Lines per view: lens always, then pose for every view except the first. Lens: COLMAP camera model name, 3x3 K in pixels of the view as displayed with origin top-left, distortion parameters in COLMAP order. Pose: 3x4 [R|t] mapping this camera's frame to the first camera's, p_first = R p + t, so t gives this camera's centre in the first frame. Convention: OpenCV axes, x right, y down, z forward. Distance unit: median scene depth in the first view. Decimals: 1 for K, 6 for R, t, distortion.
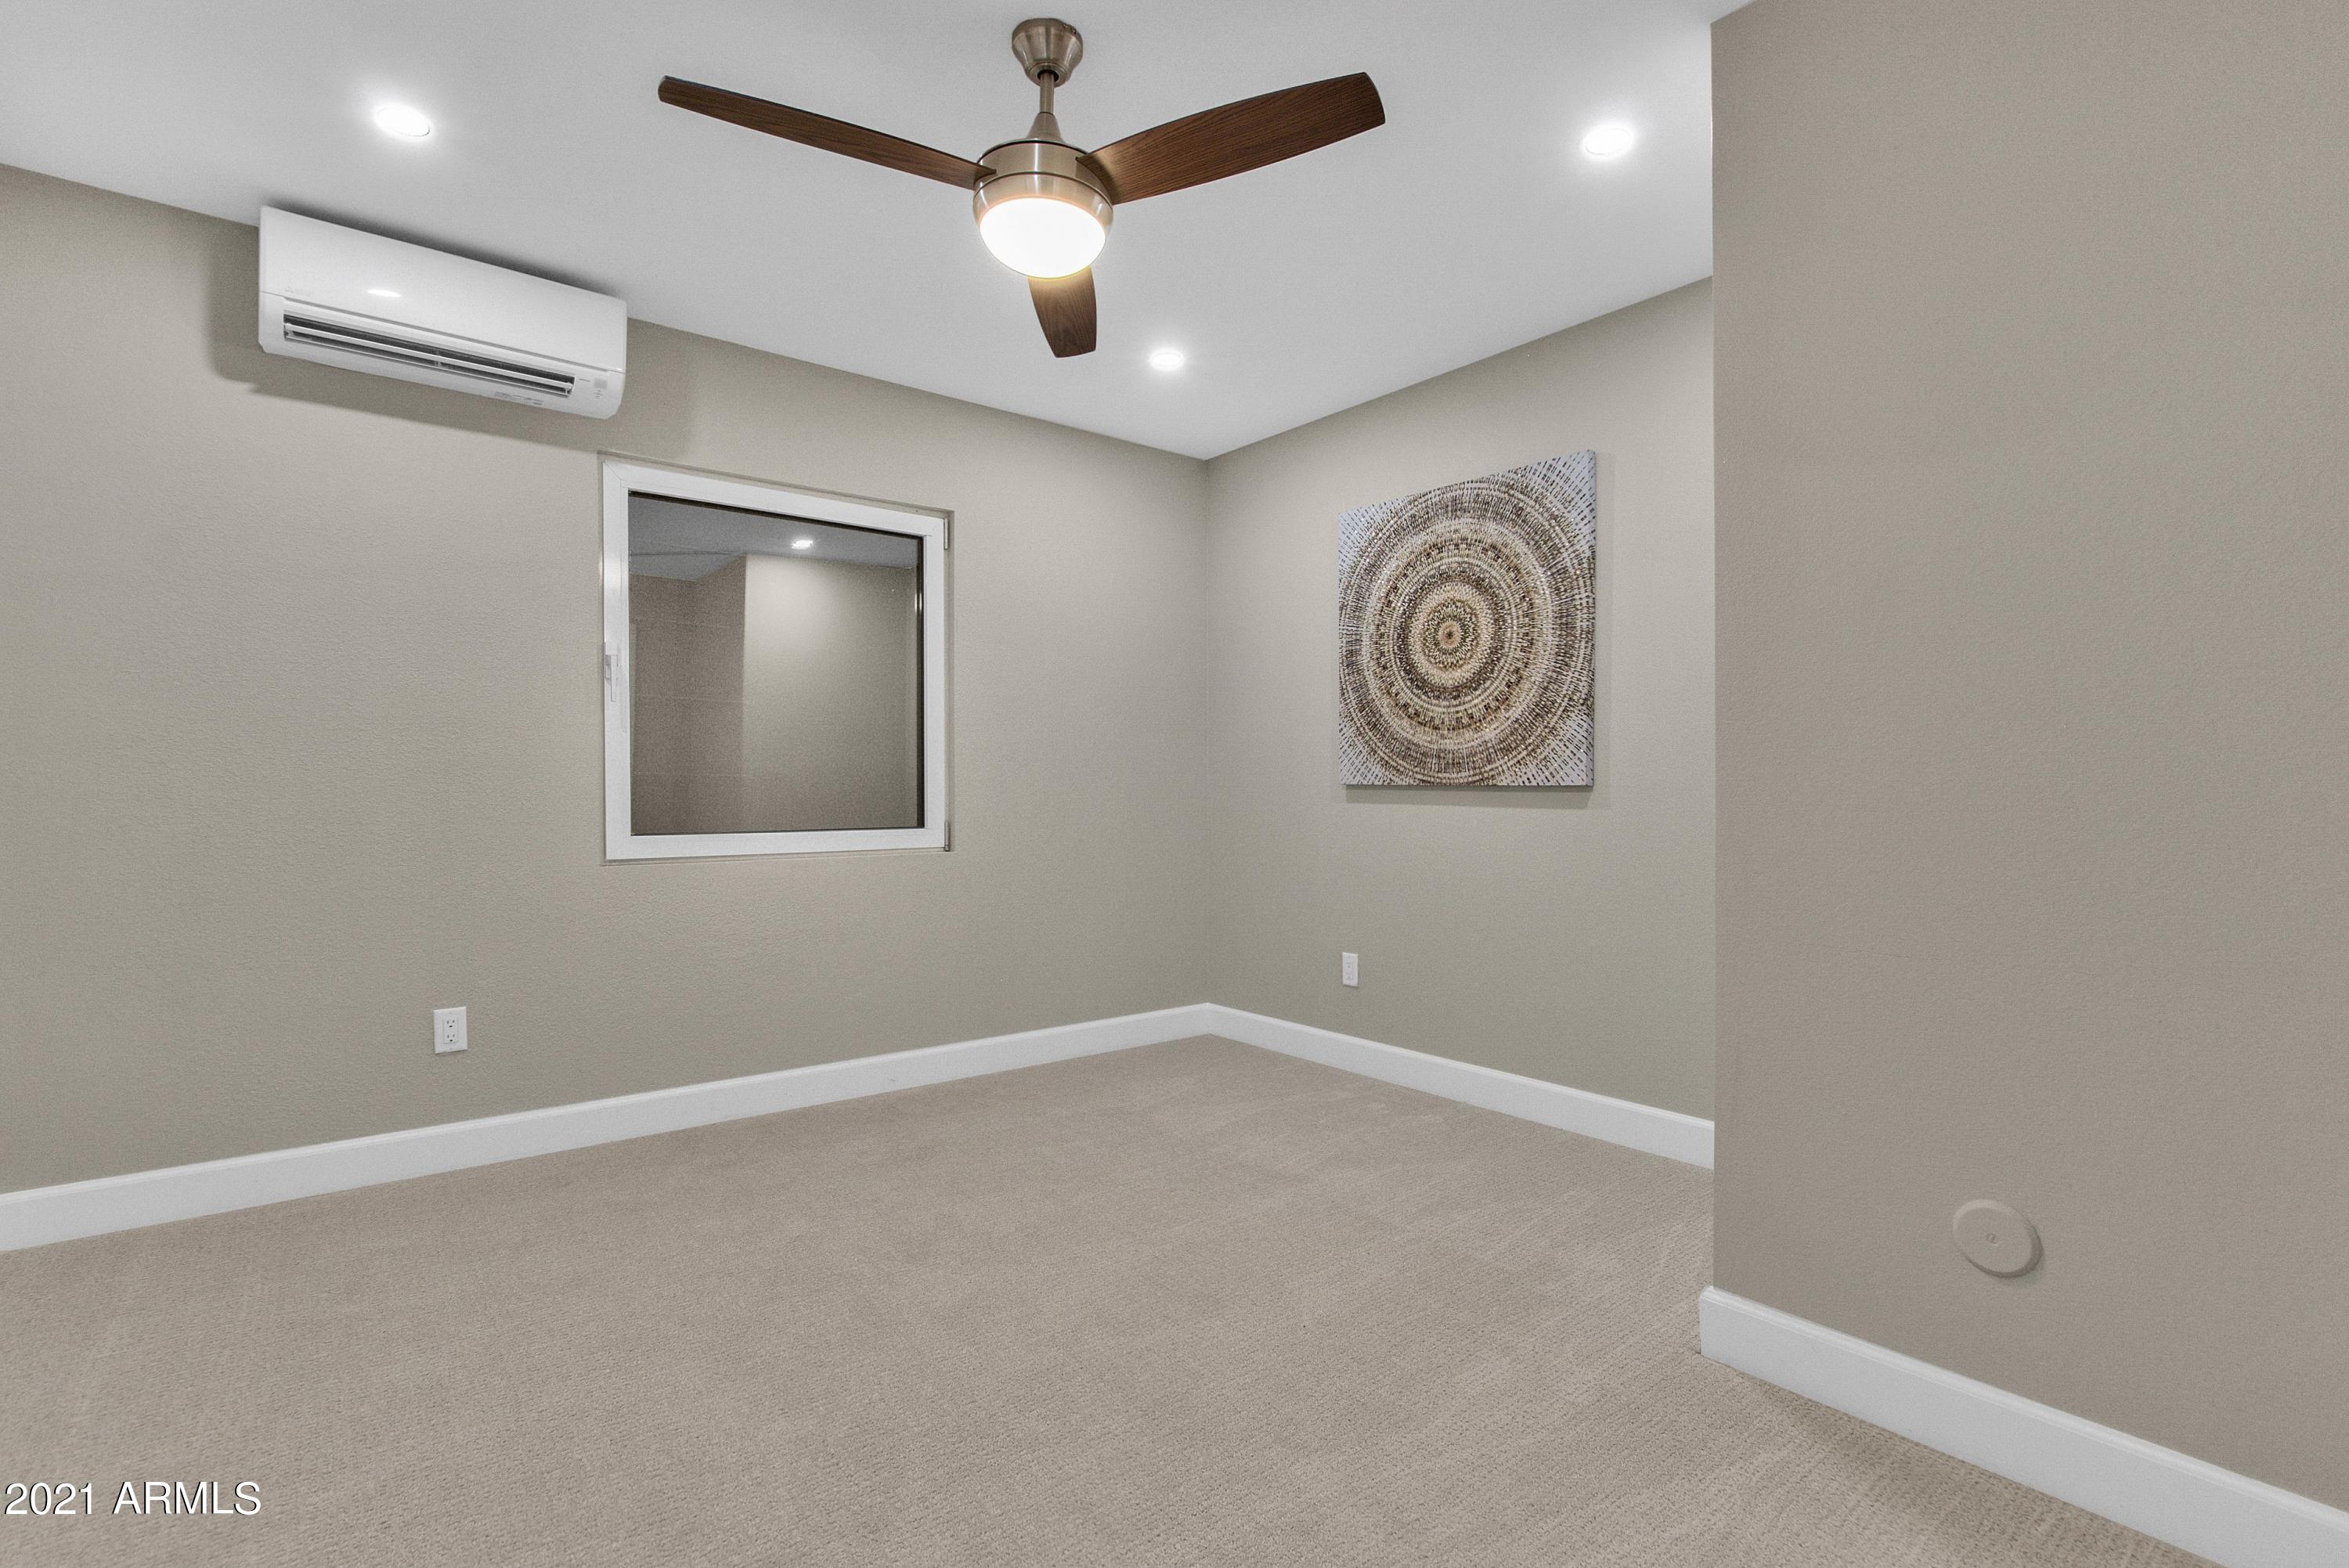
lens RADIAL K [[1091.3, 0, 1191.3], [0, 1091.3, 795.9], [0, 0, 1]] dist [-0.016364, 0.005666]
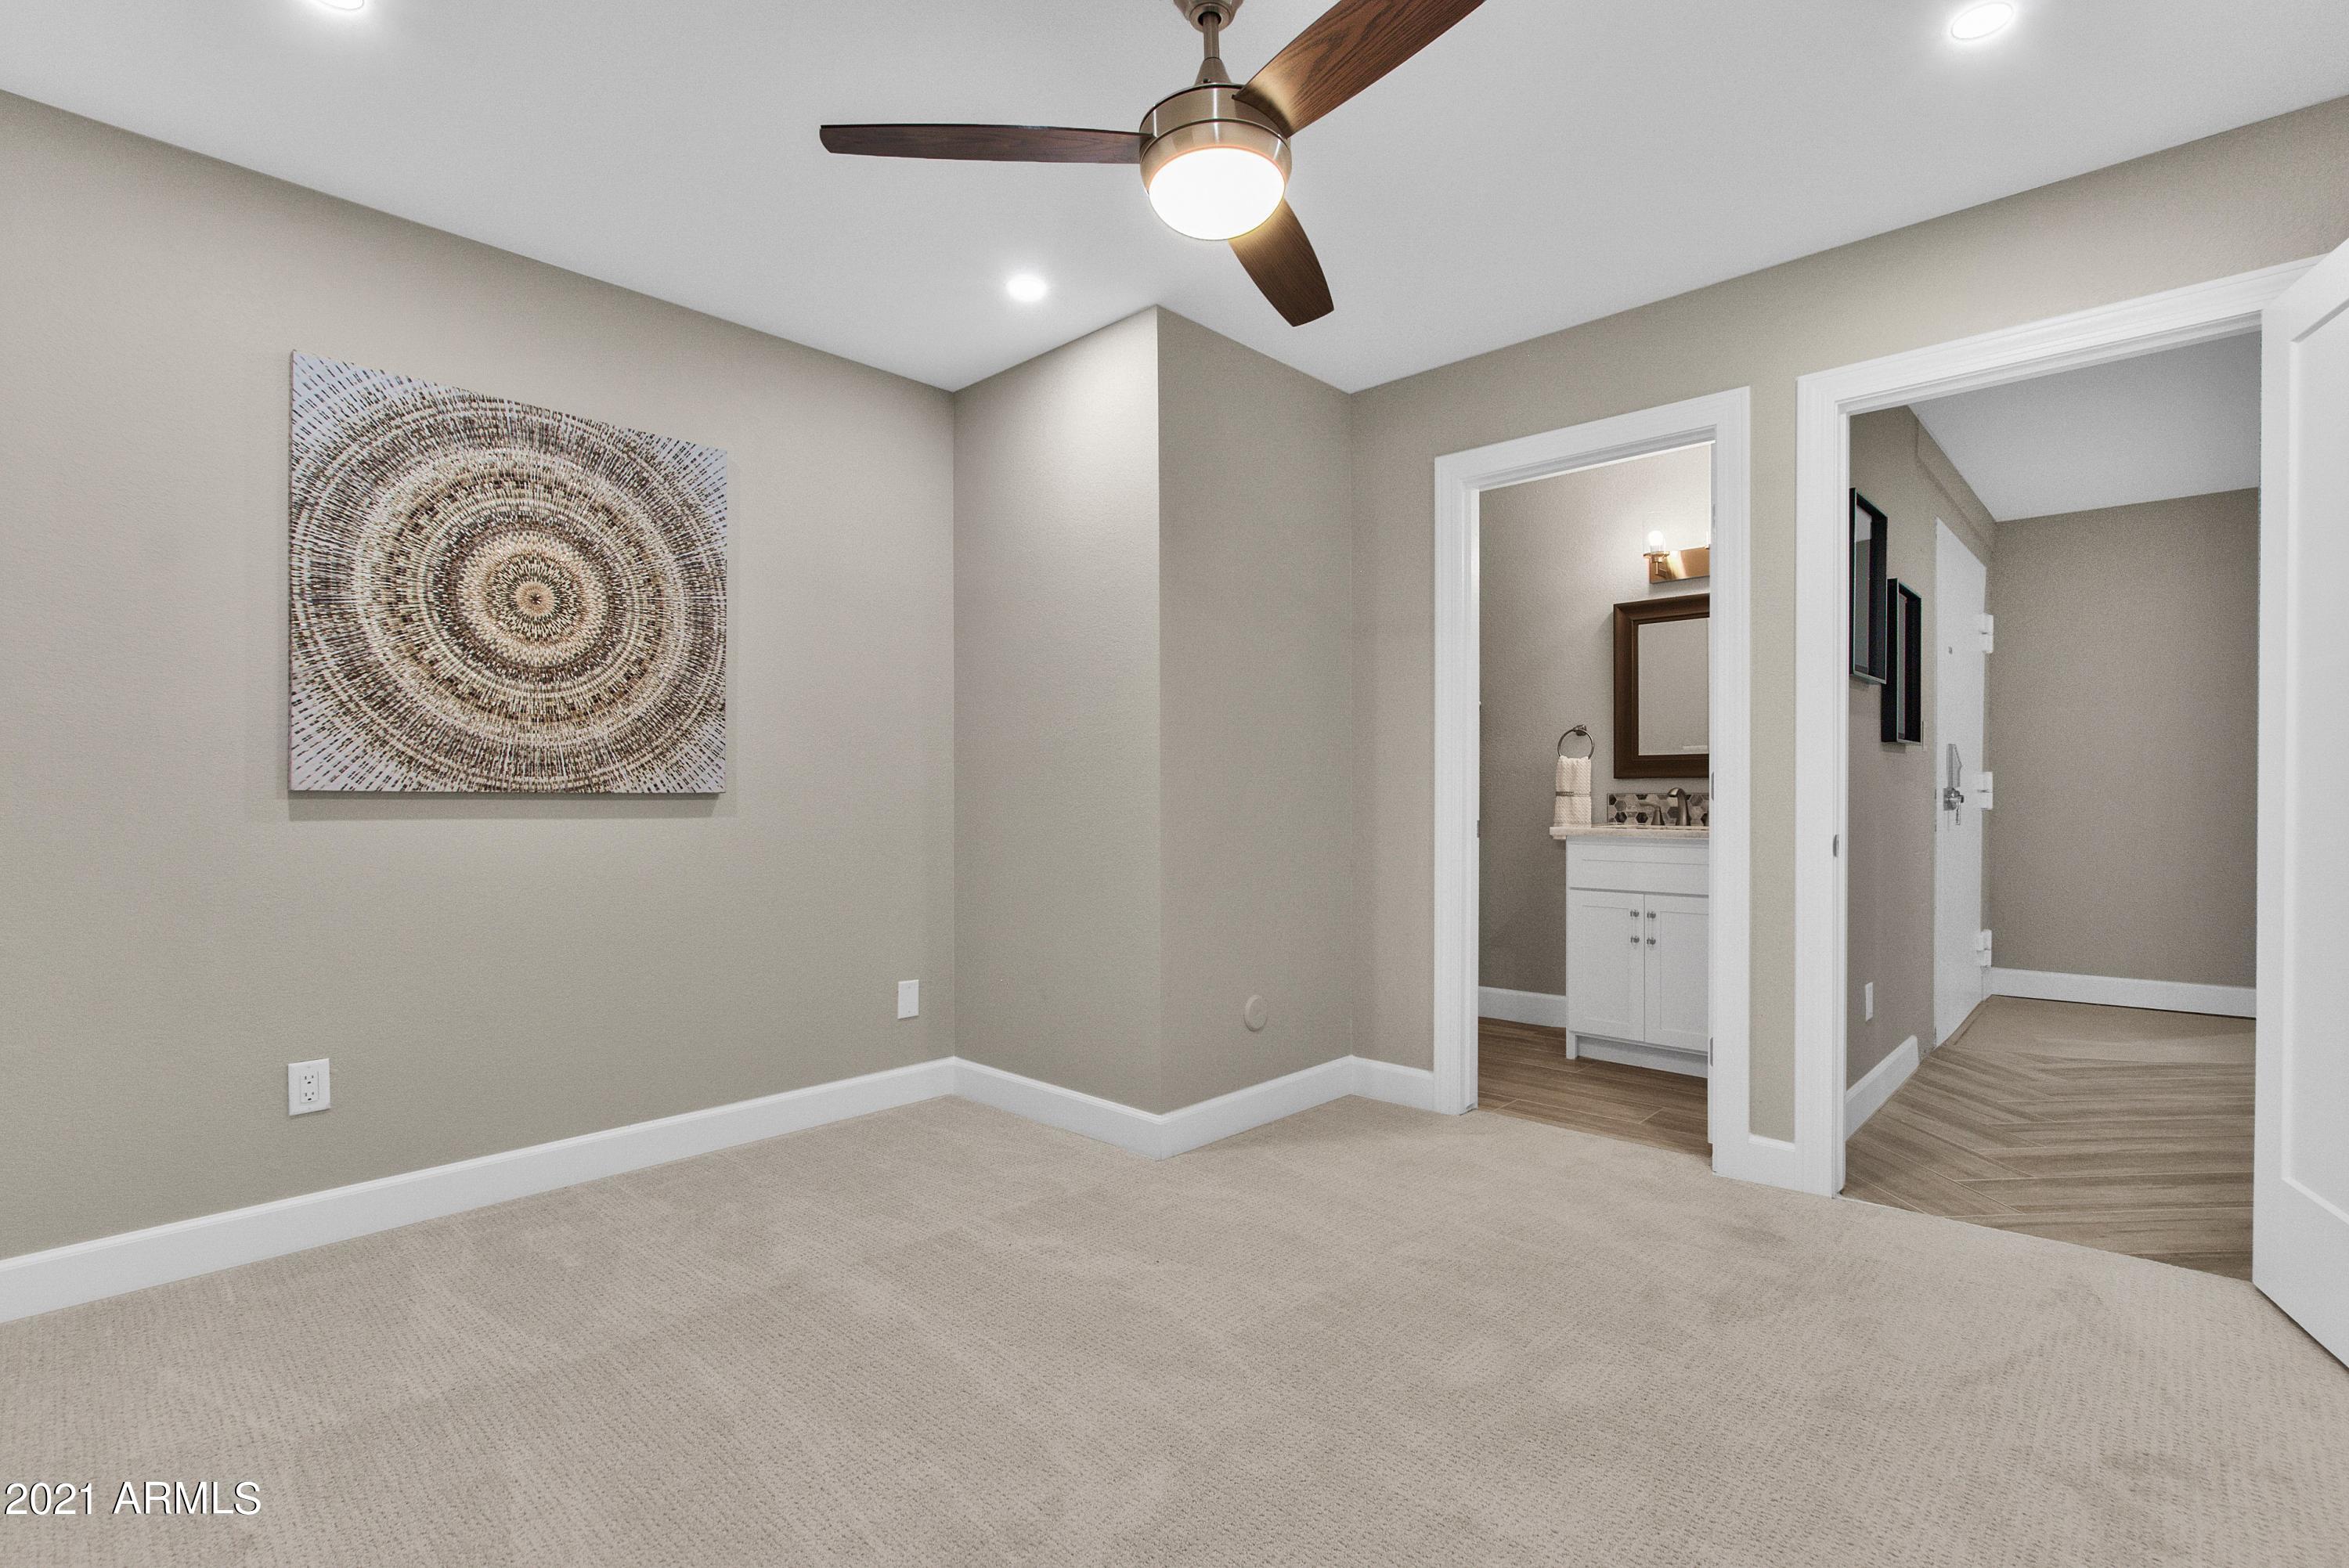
lens RADIAL K [[1091.3, 0, 1191.3], [0, 1091.3, 795.9], [0, 0, 1]] dist [-0.016364, 0.005666]
pose [[-0.141814, -0.007143, 0.989868, -0.606994], [0.003989, 0.999962, 0.007788, -0.011598], [-0.989885, 0.005053, -0.141780, 0.659086]]
